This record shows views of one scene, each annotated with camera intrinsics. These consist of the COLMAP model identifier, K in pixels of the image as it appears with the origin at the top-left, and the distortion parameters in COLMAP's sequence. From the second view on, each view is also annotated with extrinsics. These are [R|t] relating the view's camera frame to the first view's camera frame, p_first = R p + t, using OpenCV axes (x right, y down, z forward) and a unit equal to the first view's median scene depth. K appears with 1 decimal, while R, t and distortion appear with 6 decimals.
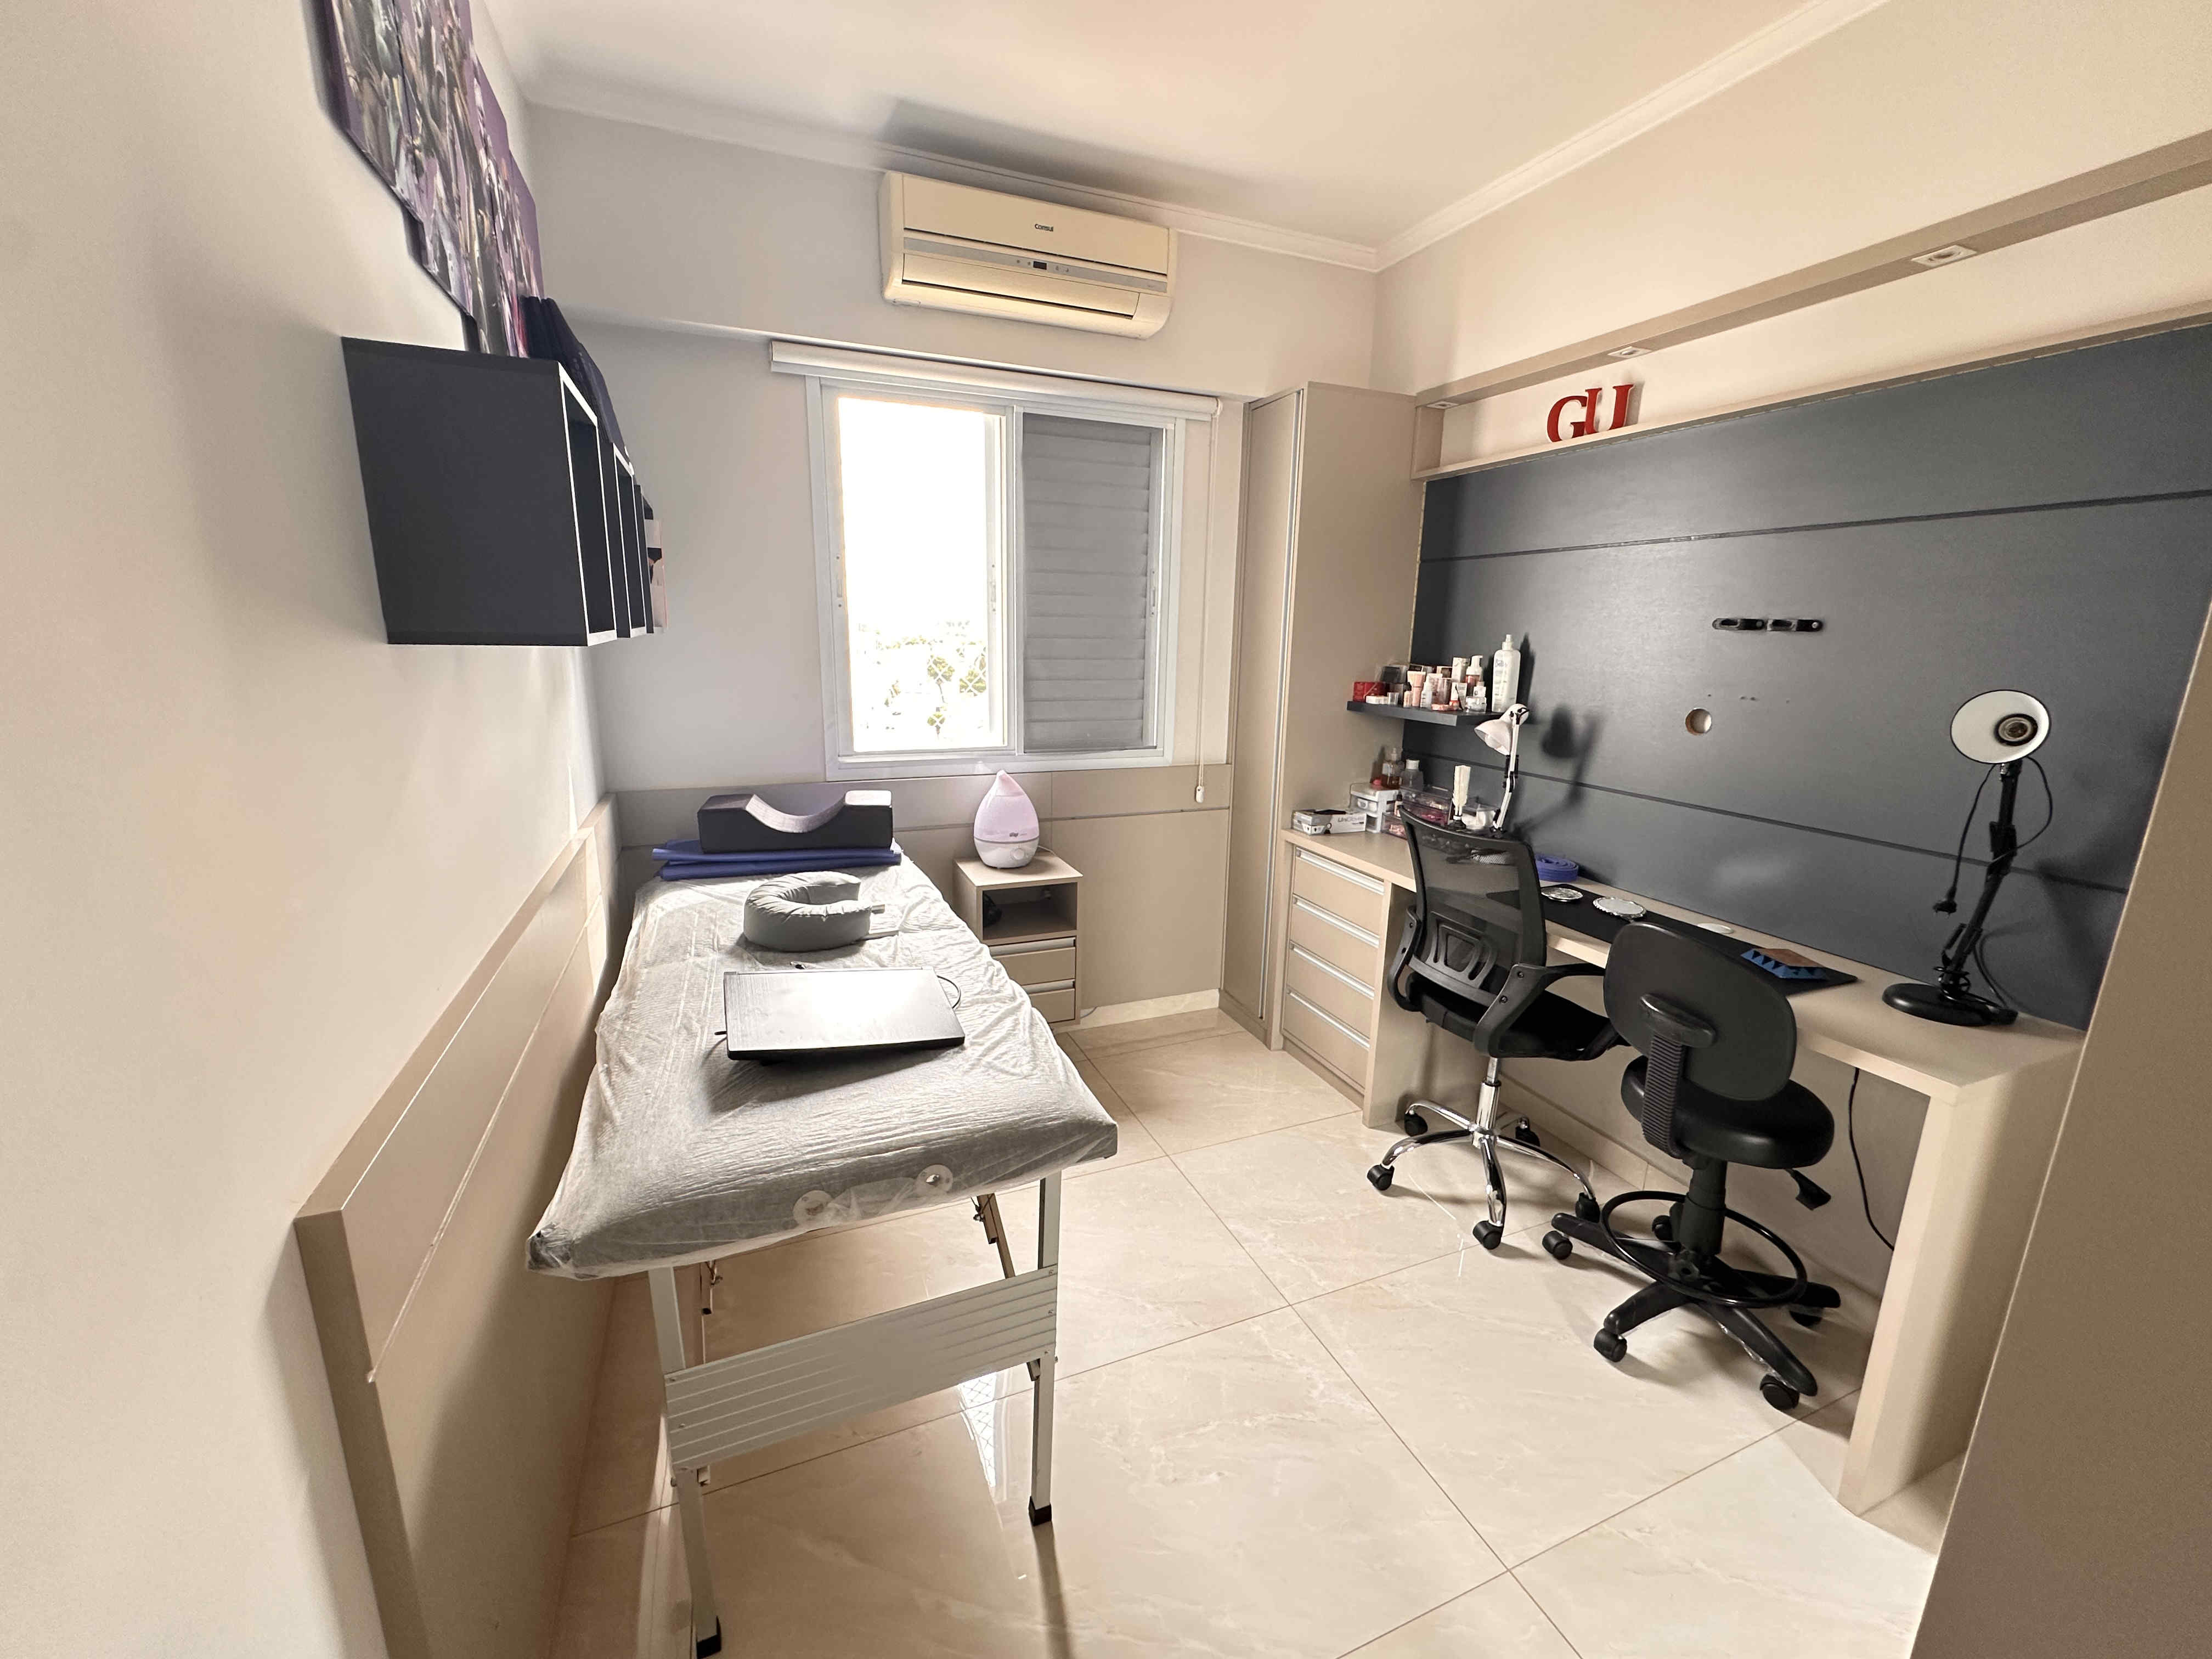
lens RADIAL K [[887.2, 0, 1102.7], [0, 887.2, 829.9], [0, 0, 1]] dist [0.000115, -0.000669]
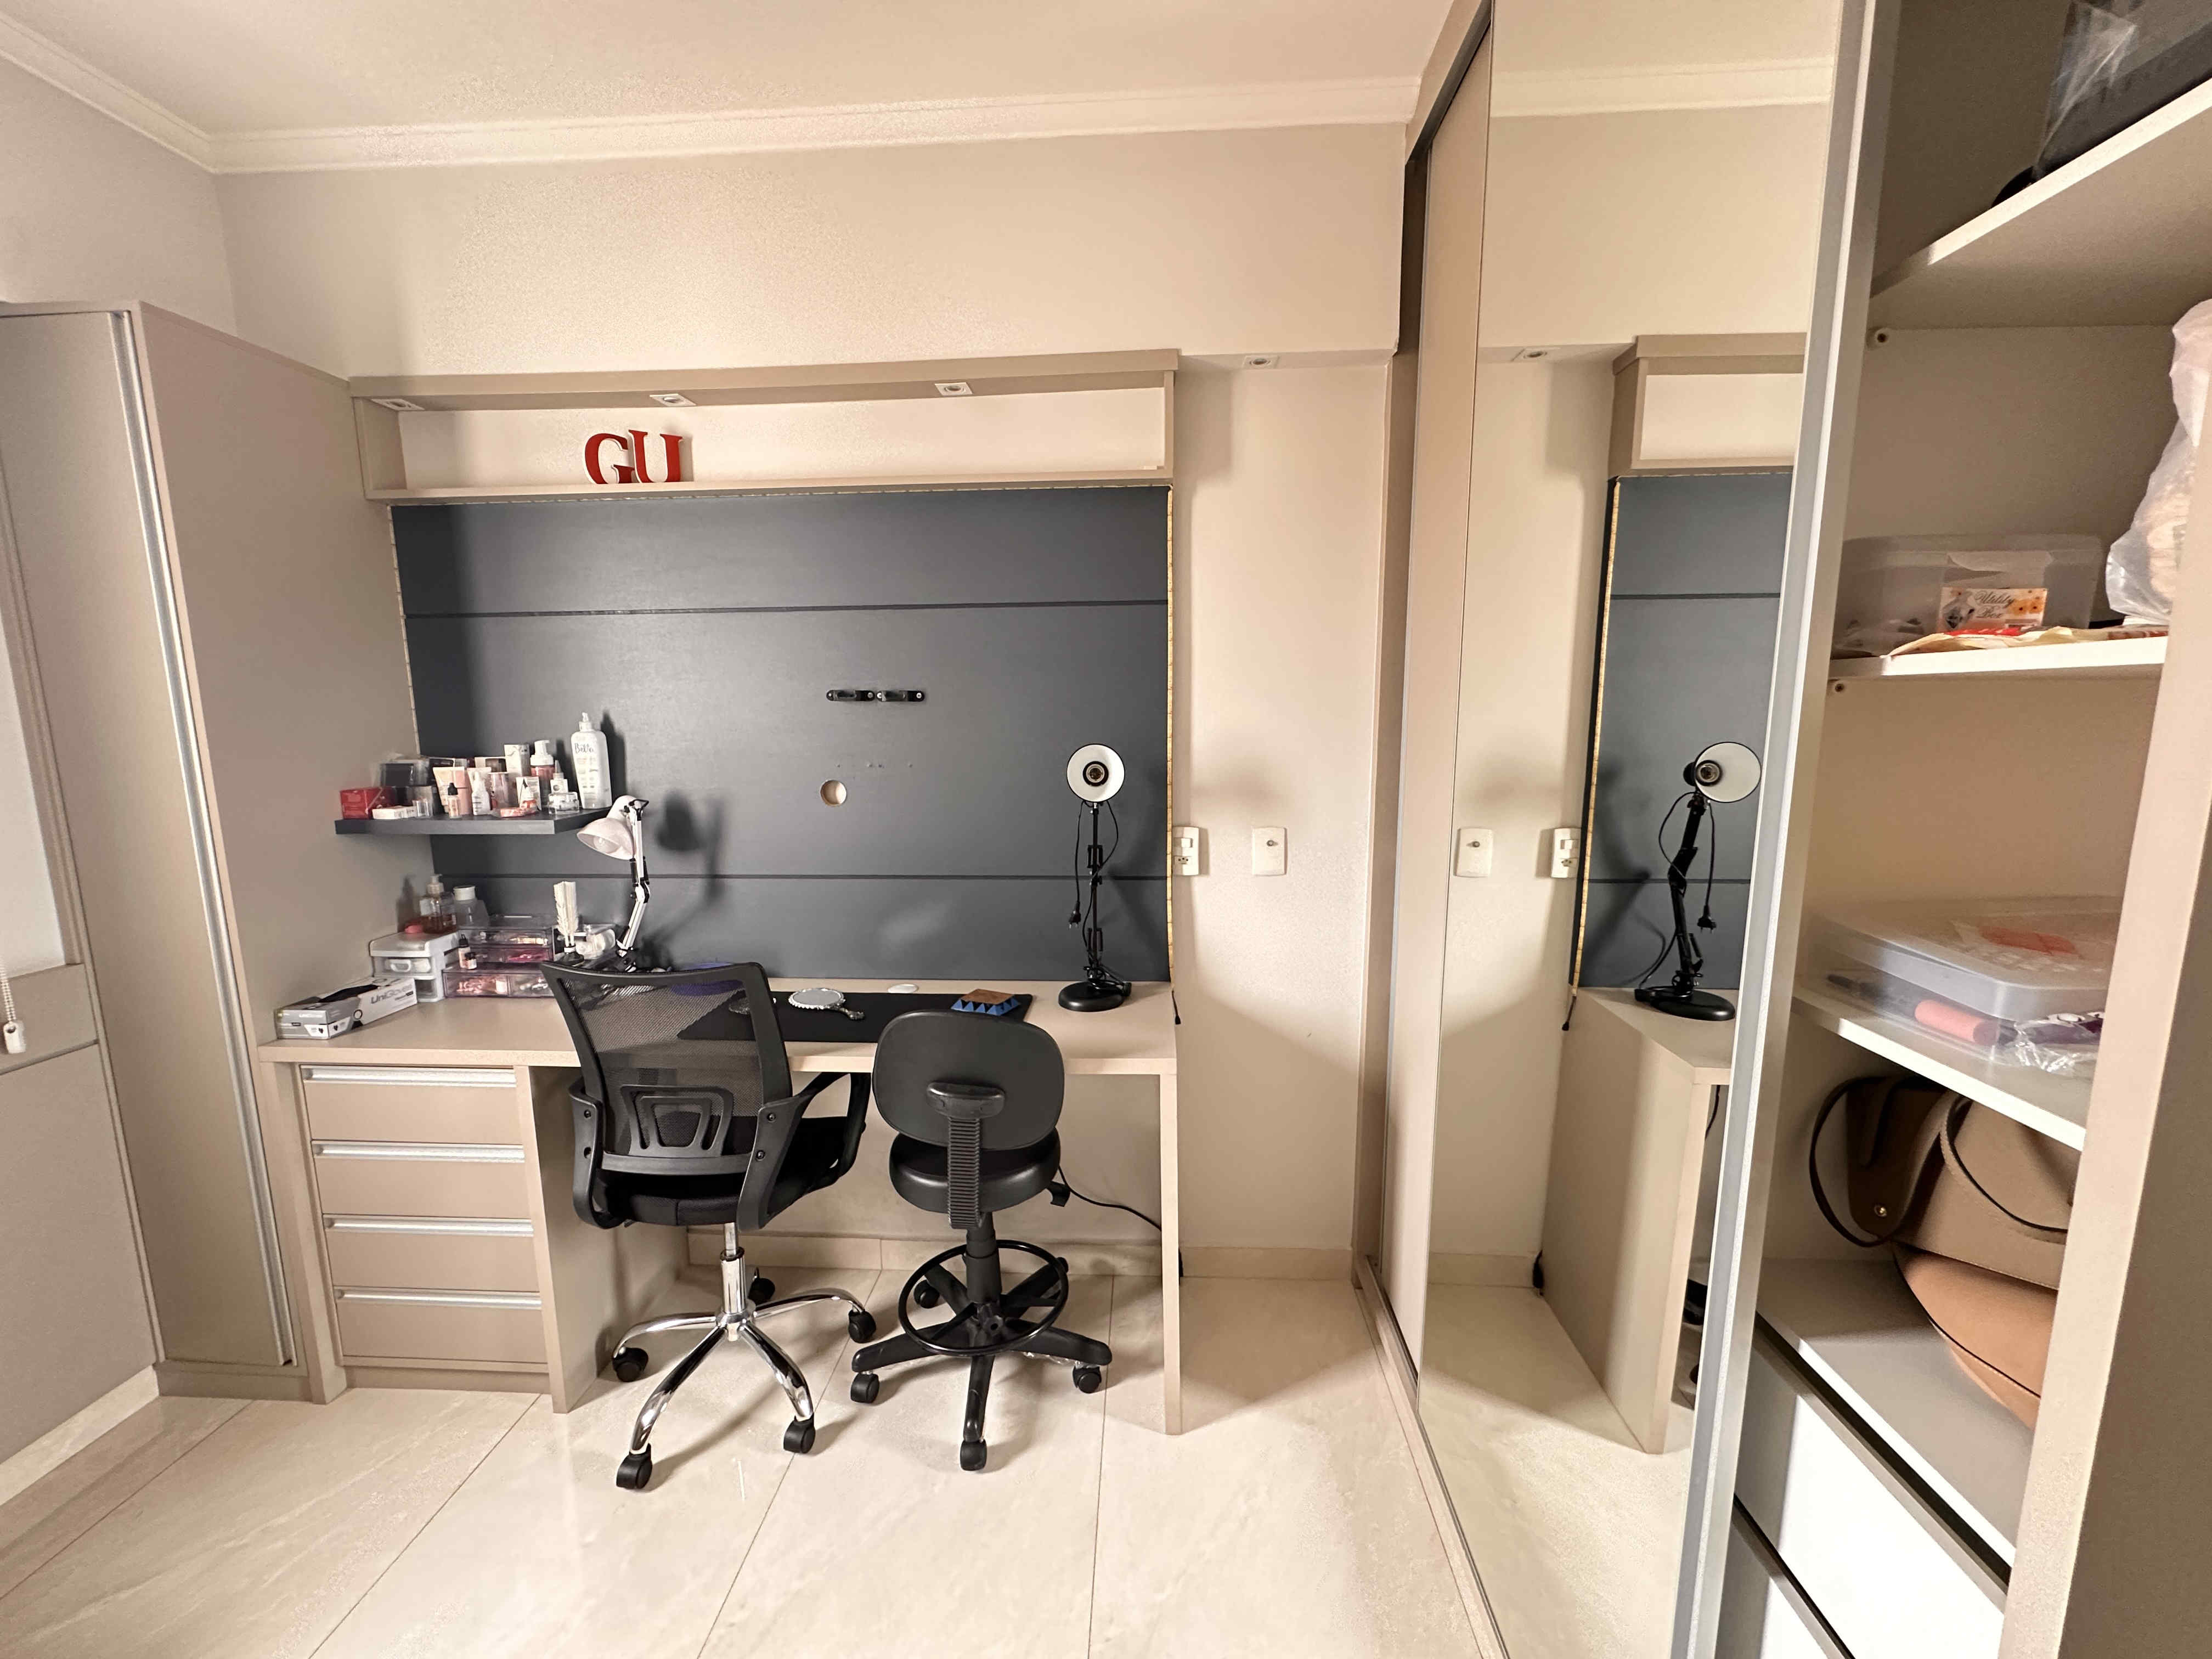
lens RADIAL K [[887.2, 0, 1107.6], [0, 887.2, 829.8], [0, 0, 1]] dist [0.000115, -0.000669]
pose [[0.428156, -0.153662, 0.890545, -0.077489], [0.218868, 0.973732, 0.062789, -0.069074], [-0.876801, 0.168029, 0.450541, 0.260784]]
